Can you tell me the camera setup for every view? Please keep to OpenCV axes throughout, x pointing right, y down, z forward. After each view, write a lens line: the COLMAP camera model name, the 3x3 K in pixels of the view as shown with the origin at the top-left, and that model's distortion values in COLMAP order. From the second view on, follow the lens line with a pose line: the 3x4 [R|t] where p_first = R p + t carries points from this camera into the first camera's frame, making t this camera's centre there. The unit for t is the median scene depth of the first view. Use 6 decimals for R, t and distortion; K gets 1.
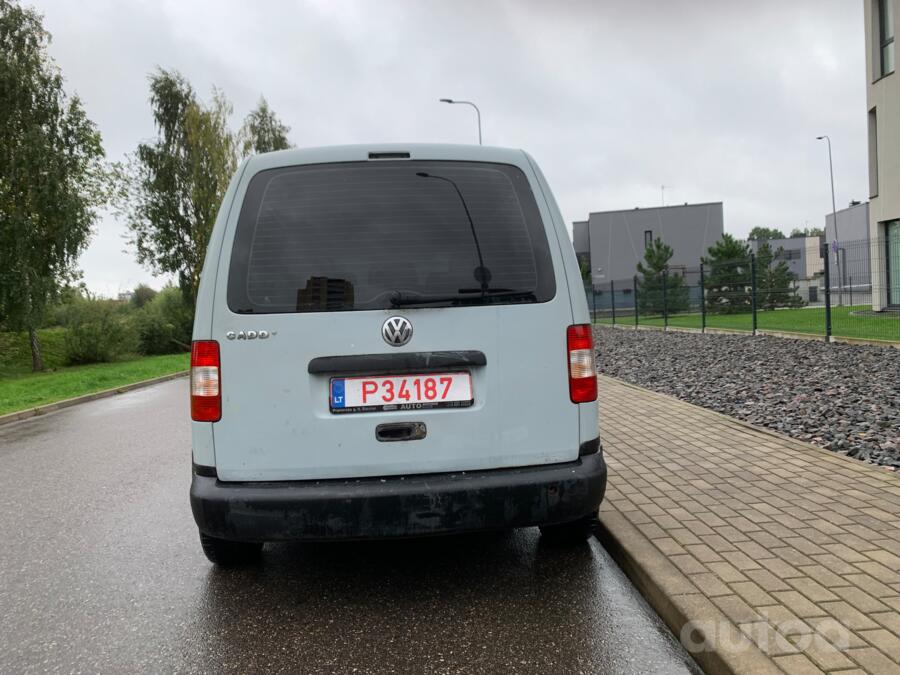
lens RADIAL K [[682.4, 0, 446.3], [0, 682.4, 329.4], [0, 0, 1]] dist [0.075484, -0.095835]
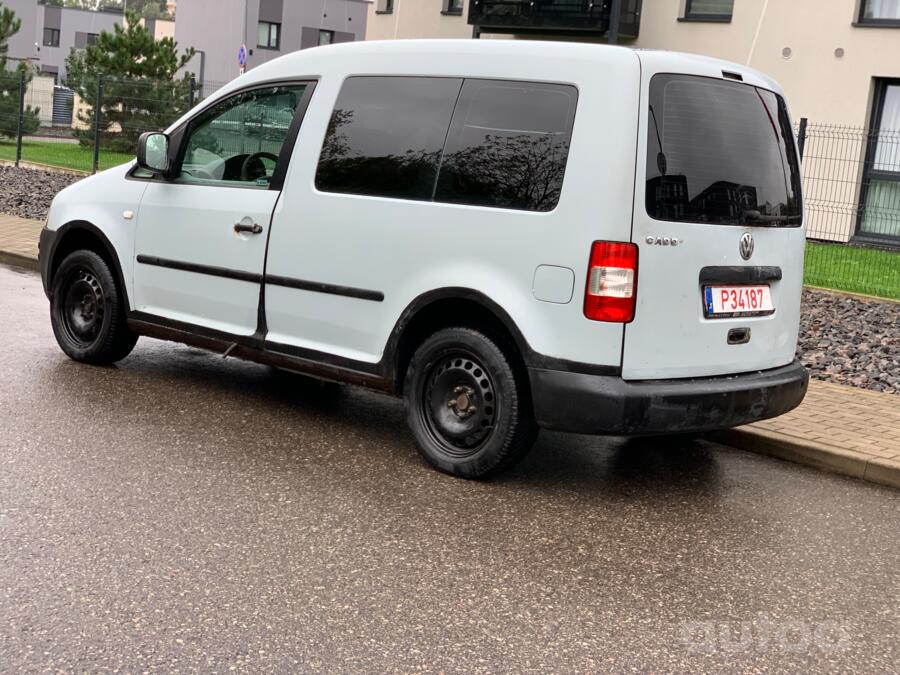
lens RADIAL K [[1326.3, 0, 450.0], [0, 1326.3, 337.5], [0, 0, 1]] dist [0.108293, -0.120054]
pose [[0.717790, 0.014793, 0.696102, -1.919971], [-0.107901, 0.990059, 0.090223, 0.005798], [-0.687848, -0.139872, 0.712251, -0.232871]]
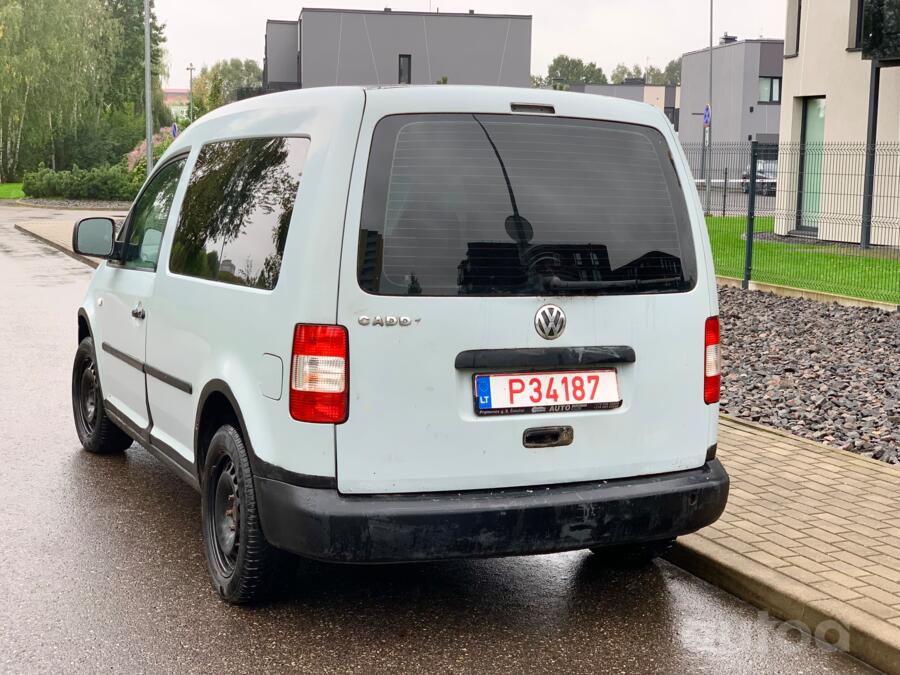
lens RADIAL K [[1326.3, 0, 450.0], [0, 1326.3, 337.5], [0, 0, 1]] dist [0.108293, -0.120054]
pose [[0.937396, 0.025854, 0.347304, -0.775876], [-0.056970, 0.995191, 0.079681, -0.105141], [-0.343574, -0.094479, 0.934361, -0.536484]]
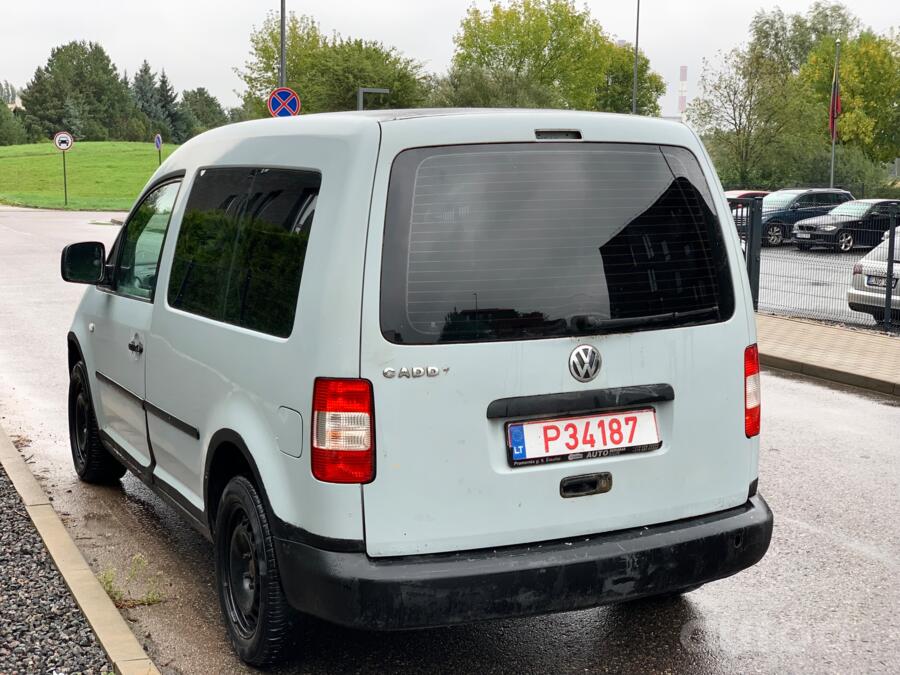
lens RADIAL K [[1326.3, 0, 450.0], [0, 1326.3, 337.5], [0, 0, 1]] dist [0.108293, -0.120054]
pose [[0.931036, -0.014560, 0.364636, -0.798014], [-0.026637, 0.993827, 0.107696, -0.194646], [-0.363953, -0.109982, 0.924901, -0.405096]]
